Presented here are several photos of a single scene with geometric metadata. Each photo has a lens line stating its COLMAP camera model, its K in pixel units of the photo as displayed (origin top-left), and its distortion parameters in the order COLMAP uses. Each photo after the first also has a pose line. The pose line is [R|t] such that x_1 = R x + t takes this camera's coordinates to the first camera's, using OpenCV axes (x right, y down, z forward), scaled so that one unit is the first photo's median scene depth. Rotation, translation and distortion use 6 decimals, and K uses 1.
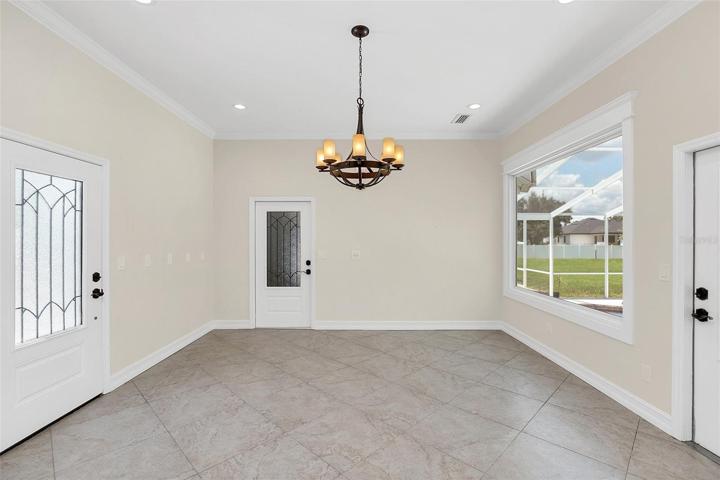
lens RADIAL K [[327.0, 0, 358.4], [0, 327.0, 239.0], [0, 0, 1]] dist [-0.001807, 0.000317]
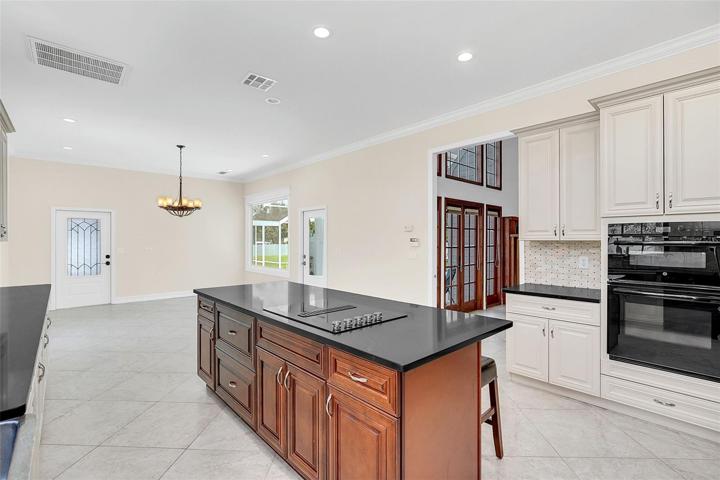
lens RADIAL K [[327.0, 0, 361.6], [0, 327.0, 240.0], [0, 0, 1]] dist [-0.001807, 0.000317]
pose [[0.726008, 0.009408, 0.687622, -0.875936], [-0.010023, 0.999945, -0.003099, -0.013322], [-0.687613, -0.004642, 0.726063, -1.996456]]
